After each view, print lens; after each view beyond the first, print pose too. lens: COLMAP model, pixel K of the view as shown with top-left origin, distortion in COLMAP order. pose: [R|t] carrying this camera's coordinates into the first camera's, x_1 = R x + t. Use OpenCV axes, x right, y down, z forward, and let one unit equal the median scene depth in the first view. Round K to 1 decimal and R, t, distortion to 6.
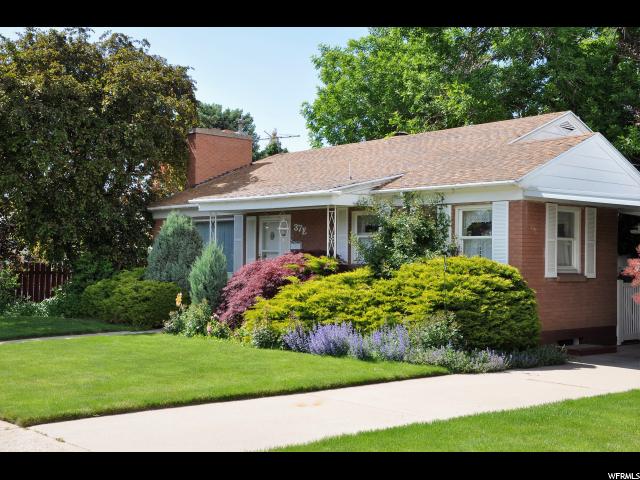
lens RADIAL K [[836.4, 0, 320.1], [0, 836.4, 241.0], [0, 0, 1]] dist [0.070430, 0.000000]
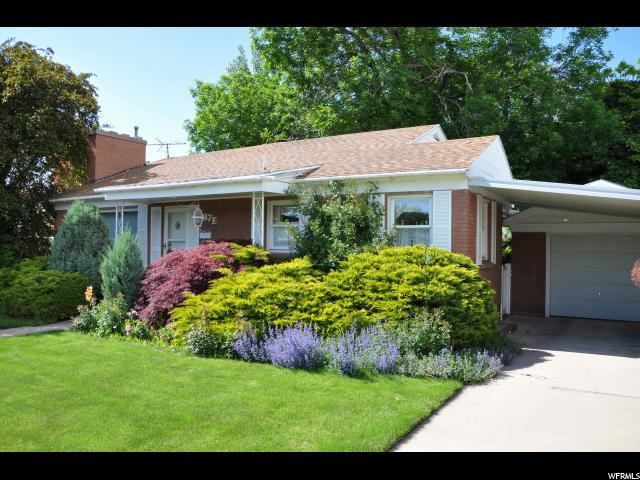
lens RADIAL K [[508.4, 0, 327.0], [0, 508.4, 241.8], [0, 0, 1]] dist [-0.124688, 0.077361]
pose [[0.950269, -0.001724, 0.311426, -0.087803], [-0.003157, 0.999880, 0.015170, 0.004456], [-0.311415, -0.015399, 0.950149, 0.398631]]
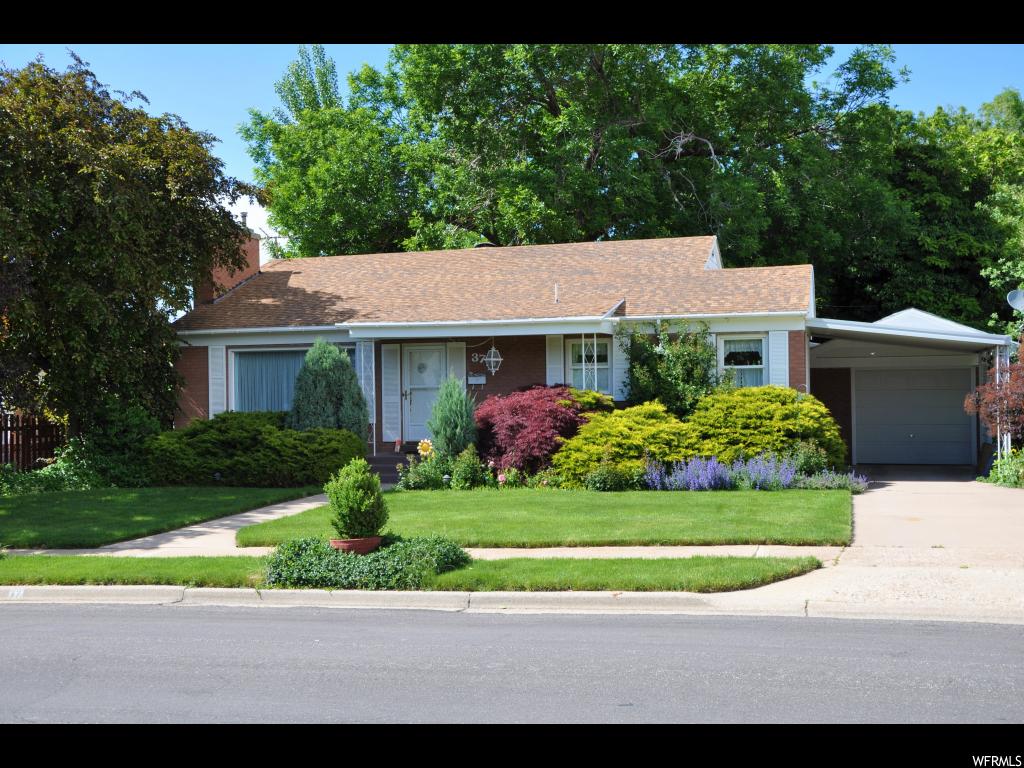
lens RADIAL K [[1178.4, 0, 510.1], [0, 1178.4, 384.5], [0, 0, 1]] dist [0.038550, 0.000000]
pose [[0.840237, -0.023588, 0.541706, -0.707335], [0.015063, 0.999683, 0.020166, -0.013930], [-0.542010, -0.008785, 0.840326, -0.021011]]
